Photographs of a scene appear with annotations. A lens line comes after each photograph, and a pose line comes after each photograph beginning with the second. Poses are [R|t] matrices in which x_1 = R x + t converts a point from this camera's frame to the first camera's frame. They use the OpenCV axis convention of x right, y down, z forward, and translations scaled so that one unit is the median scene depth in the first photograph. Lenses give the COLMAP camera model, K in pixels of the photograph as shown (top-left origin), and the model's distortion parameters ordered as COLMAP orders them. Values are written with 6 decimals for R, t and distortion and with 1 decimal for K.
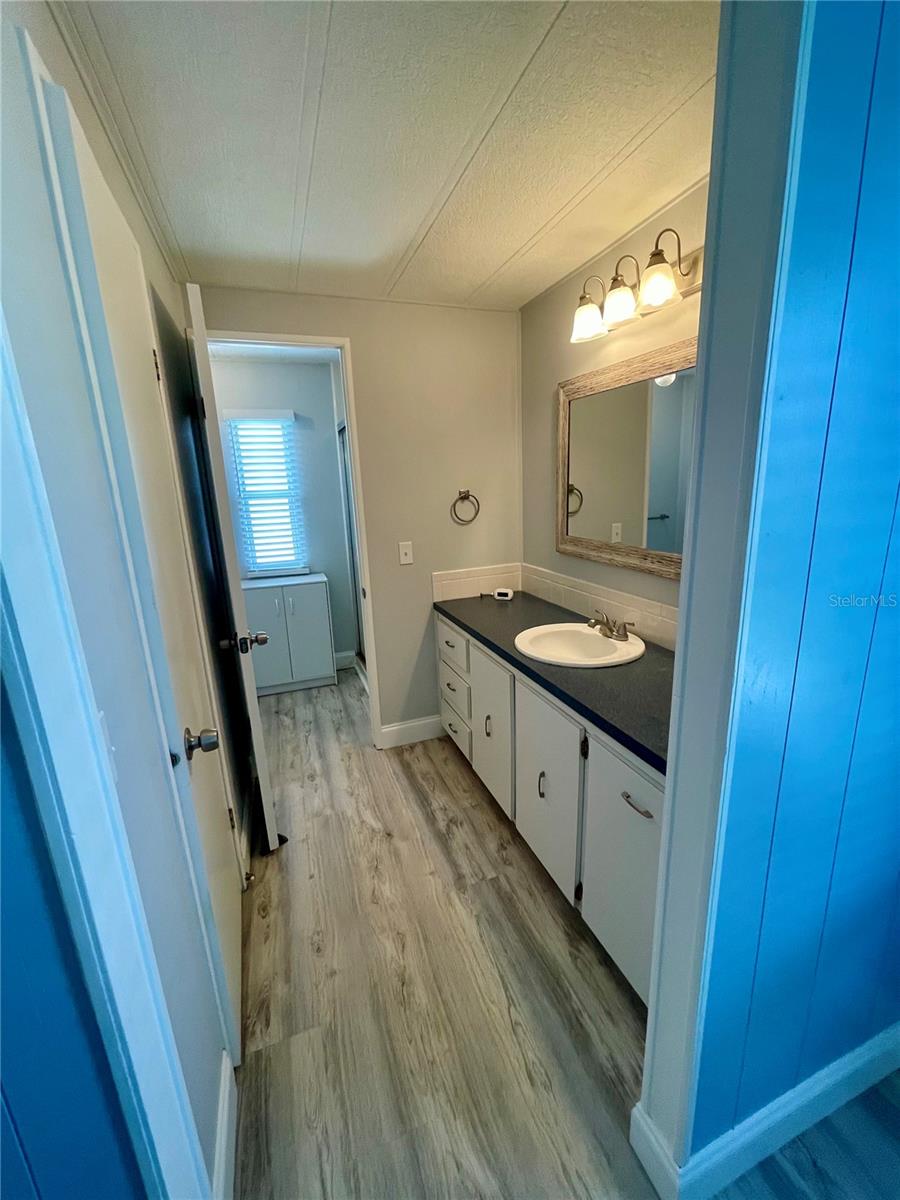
lens RADIAL K [[484.6, 0, 450.1], [0, 484.6, 595.2], [0, 0, 1]] dist [-0.003334, 0.002126]
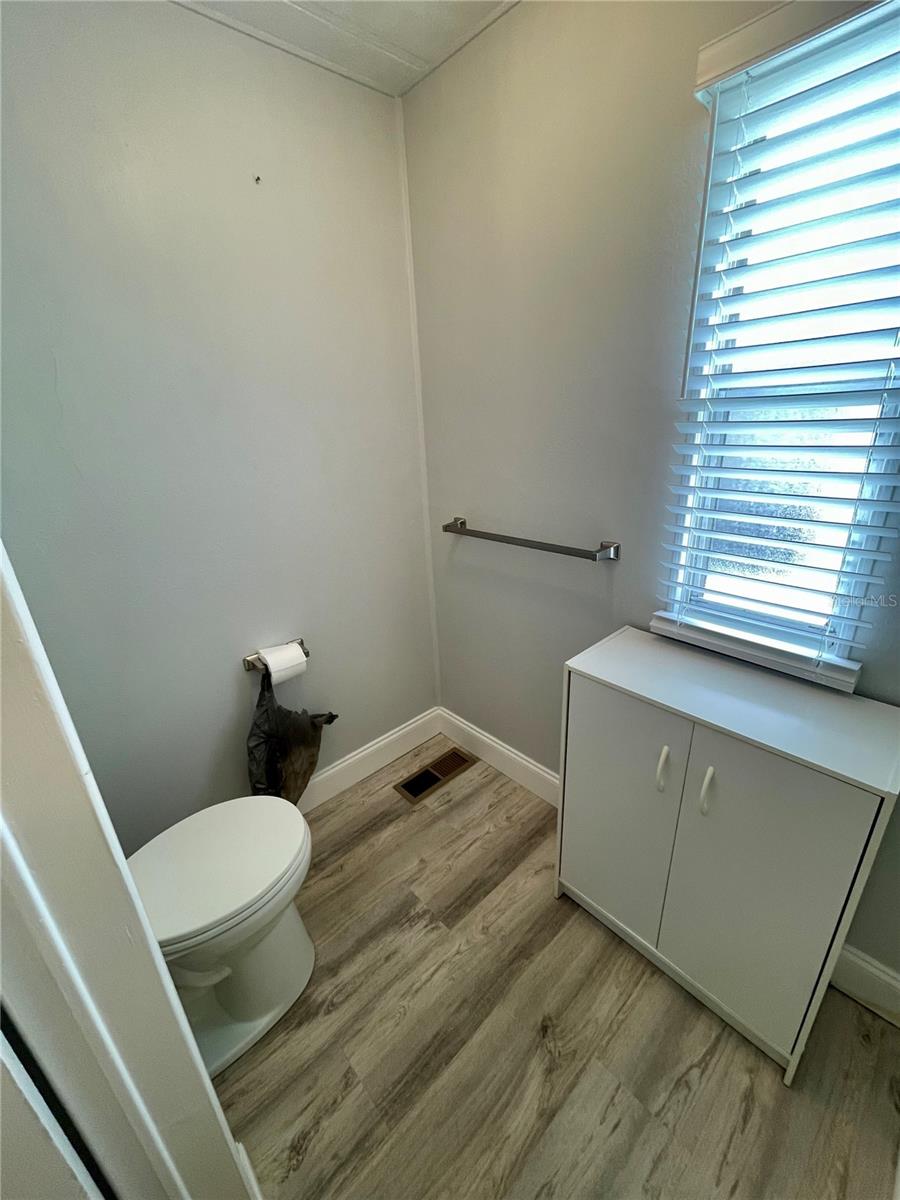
lens RADIAL K [[484.6, 0, 455.8], [0, 484.6, 592.8], [0, 0, 1]] dist [-0.003334, 0.002126]
pose [[0.388923, 0.347550, -0.853199, -0.171198], [-0.187926, 0.936568, 0.295846, -0.149164], [0.901900, 0.045277, 0.429566, 0.706975]]
